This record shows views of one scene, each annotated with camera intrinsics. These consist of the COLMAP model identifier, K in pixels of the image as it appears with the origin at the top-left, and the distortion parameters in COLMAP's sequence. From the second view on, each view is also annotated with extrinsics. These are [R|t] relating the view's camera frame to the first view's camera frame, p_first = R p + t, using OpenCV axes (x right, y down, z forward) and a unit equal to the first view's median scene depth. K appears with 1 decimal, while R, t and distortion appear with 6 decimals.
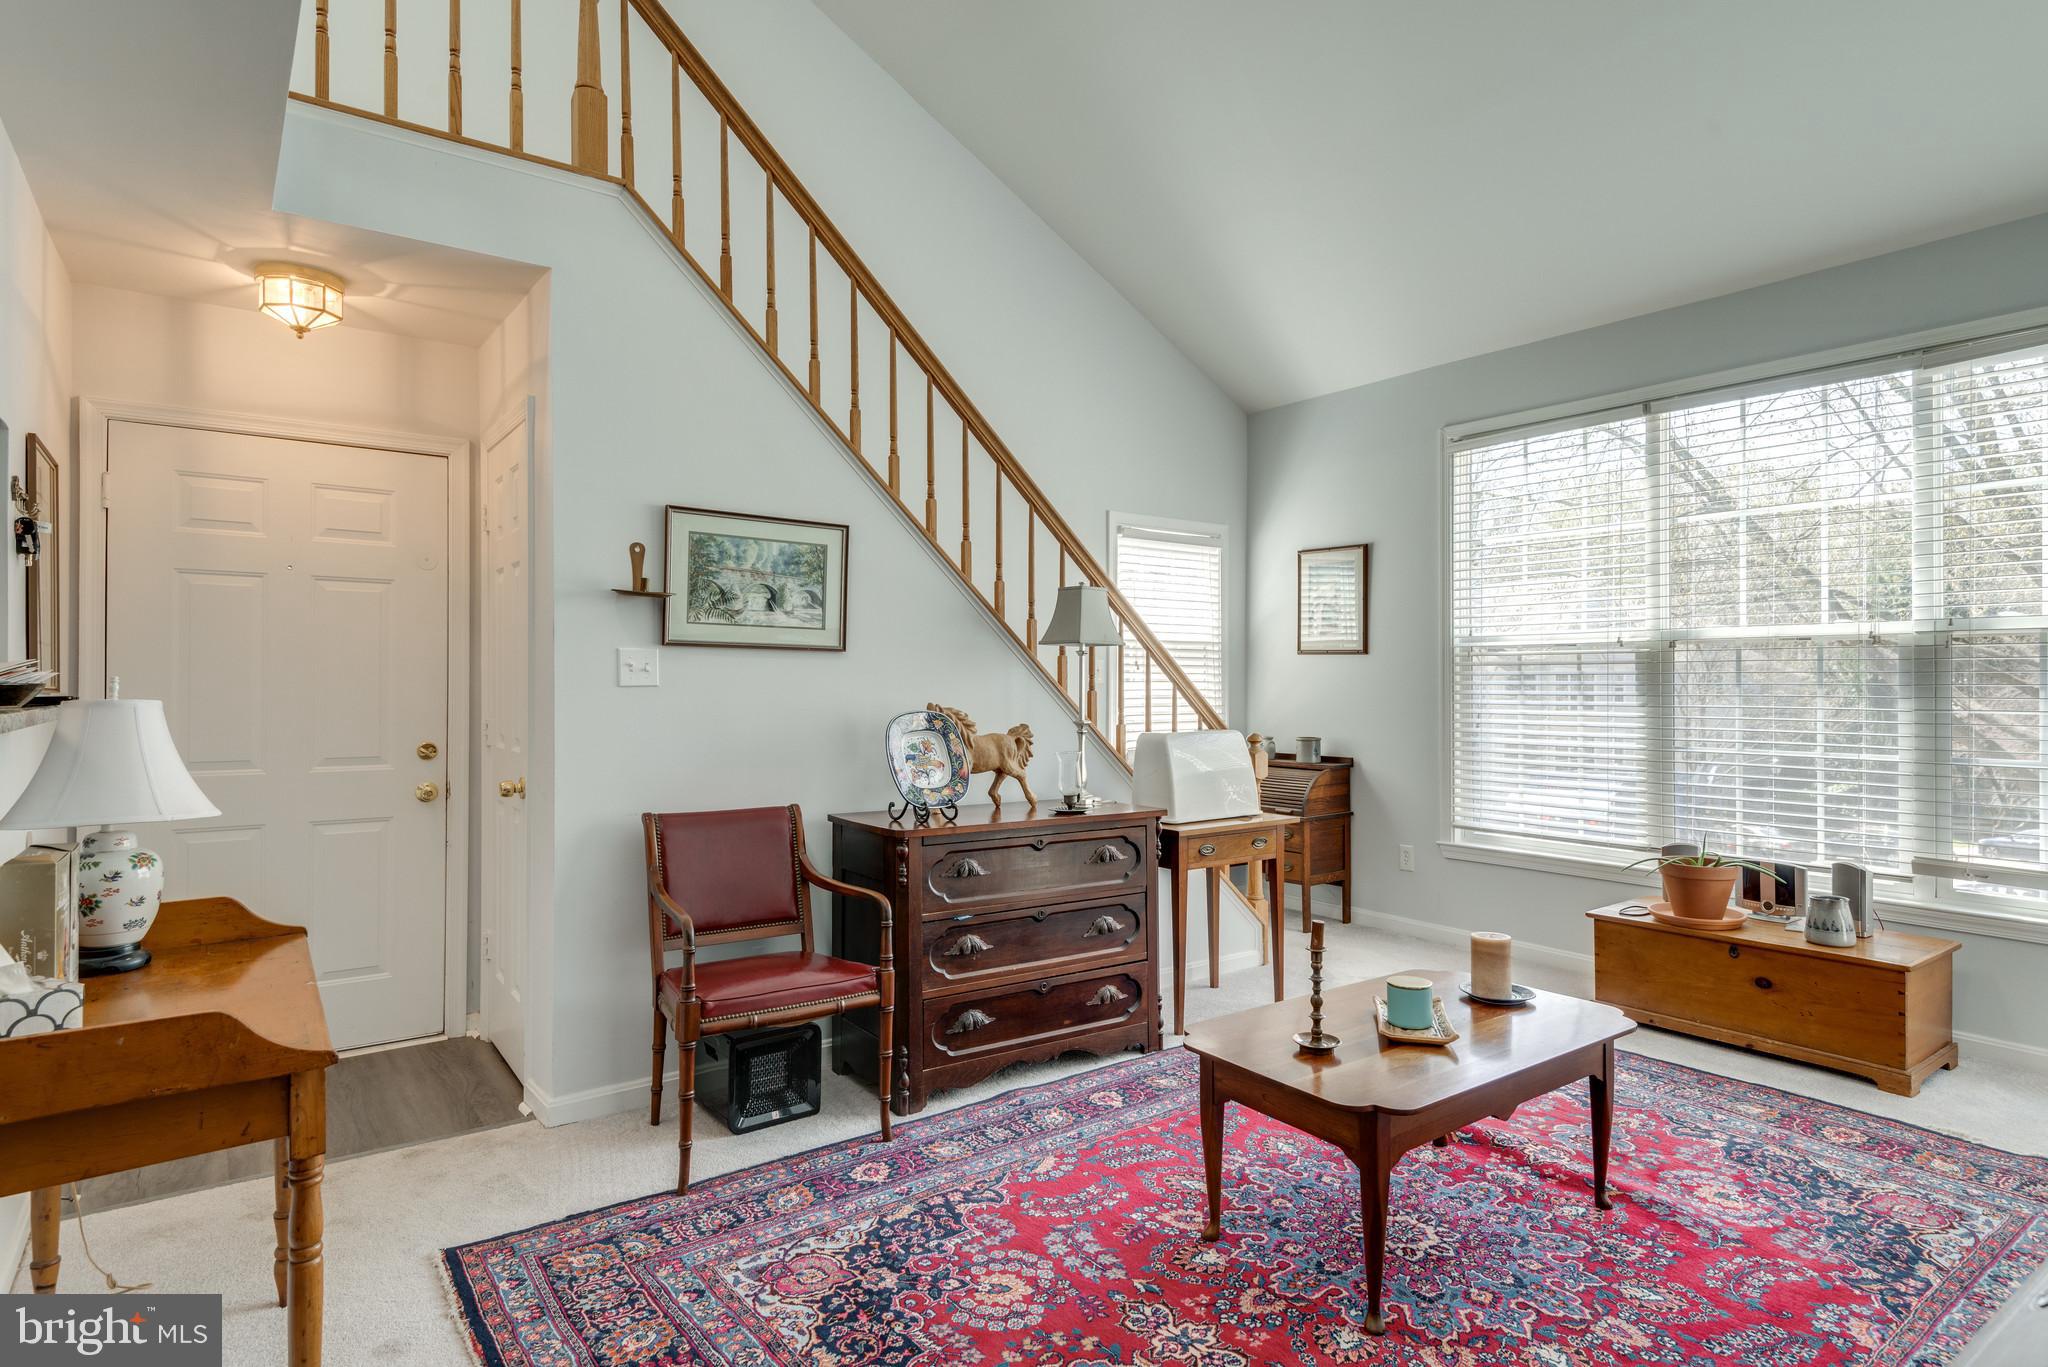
lens RADIAL K [[1103.5, 0, 1025.5], [0, 1103.5, 679.1], [0, 0, 1]] dist [0.010974, -0.008371]
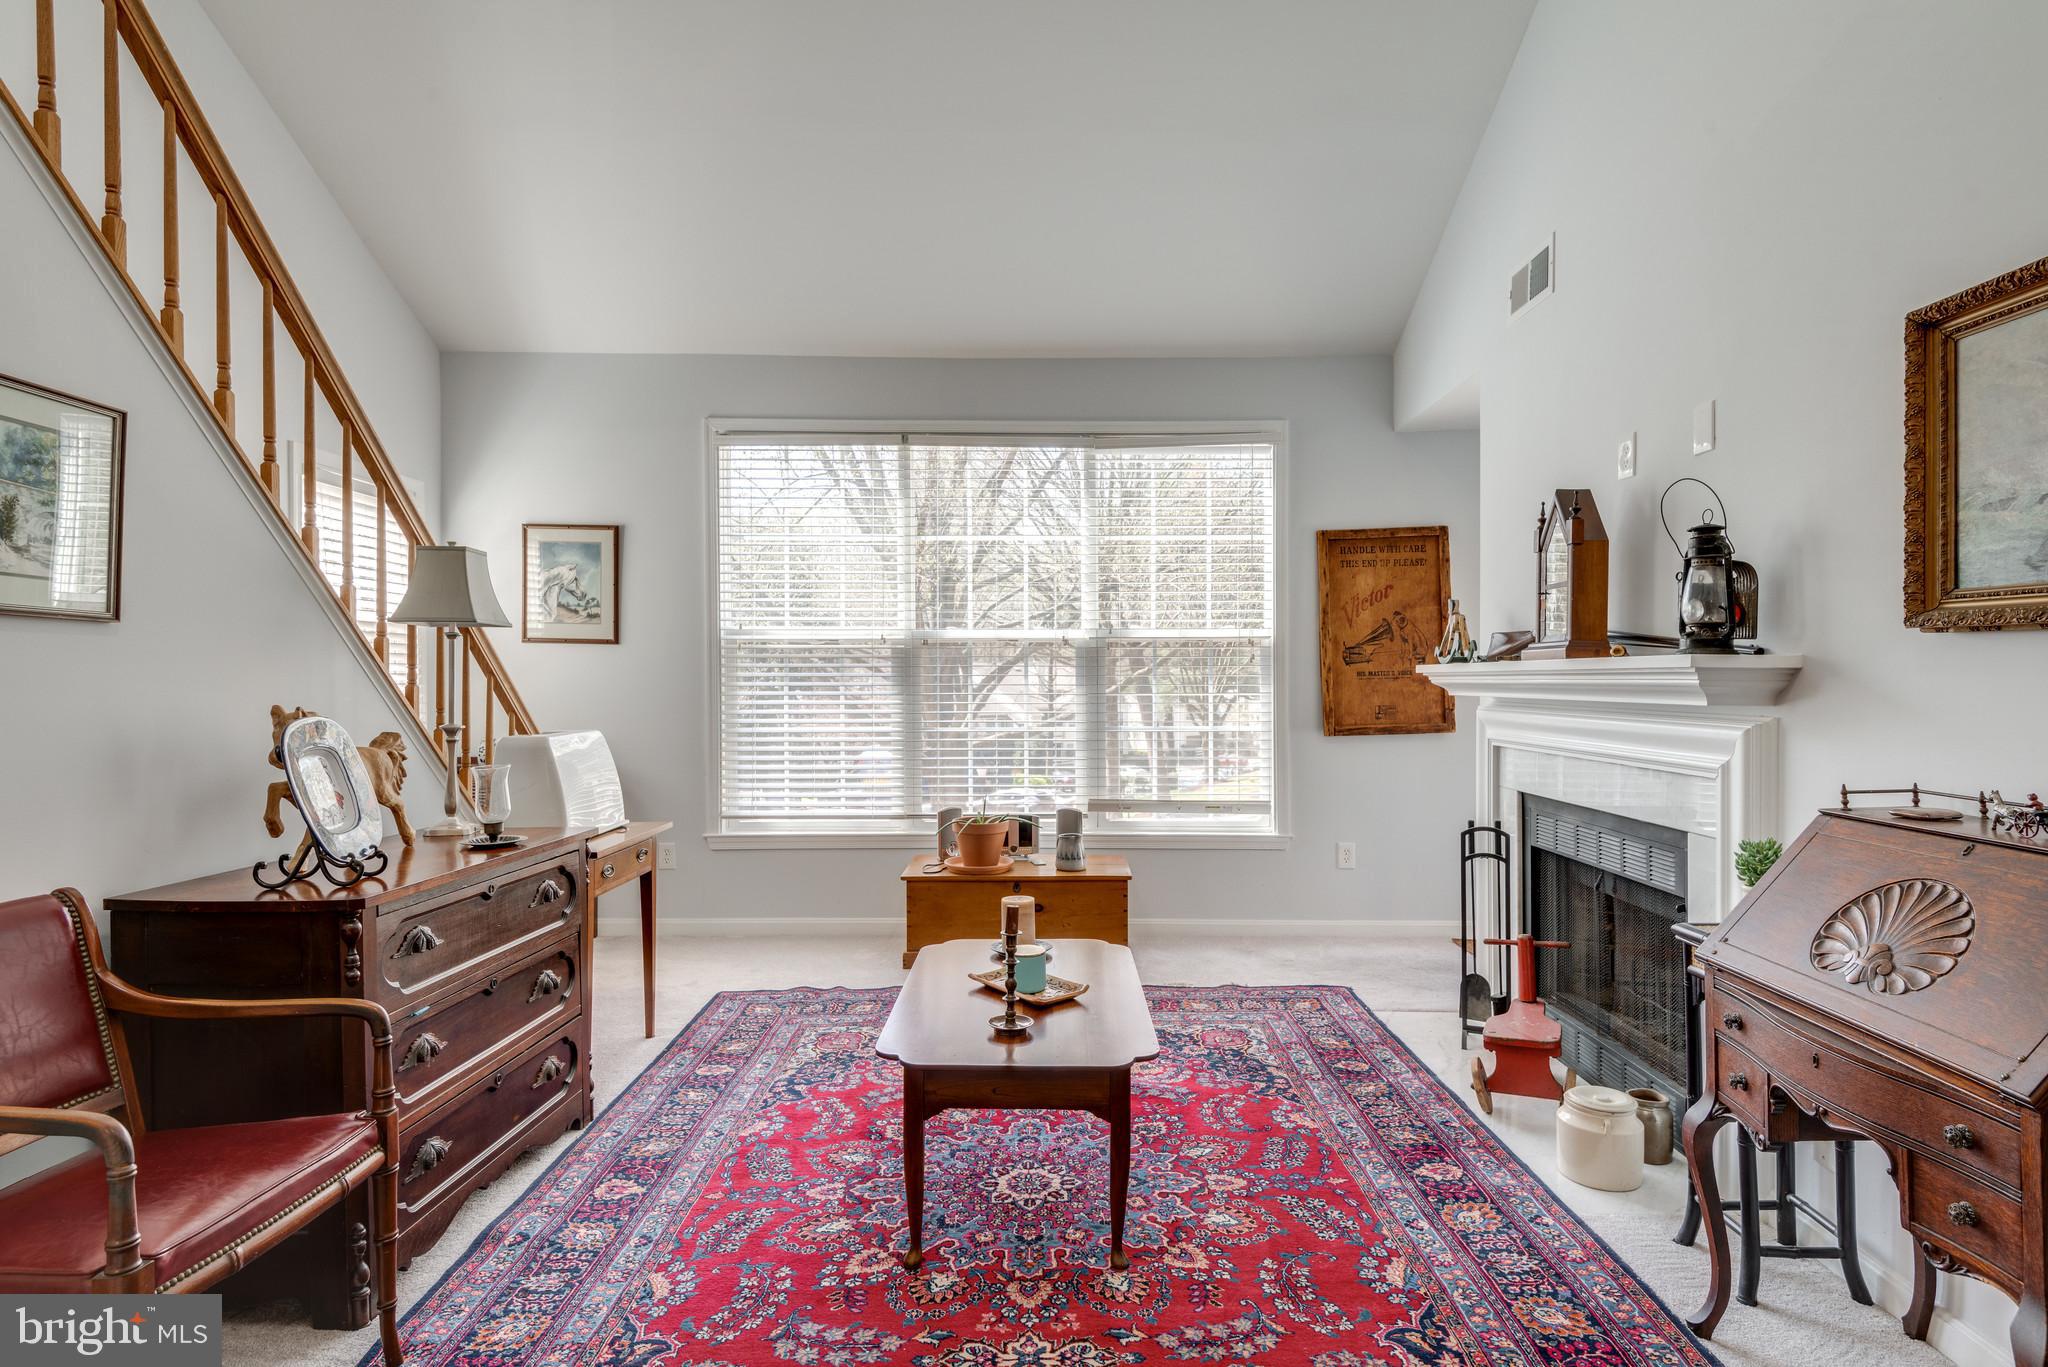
lens RADIAL K [[1103.5, 0, 1037.5], [0, 1103.5, 676.7], [0, 0, 1]] dist [0.010974, -0.008371]
pose [[0.585848, -0.002103, 0.810418, -0.372276], [-0.001476, 0.999992, 0.003662, 0.001407], [-0.810420, -0.003341, 0.585840, 0.256927]]
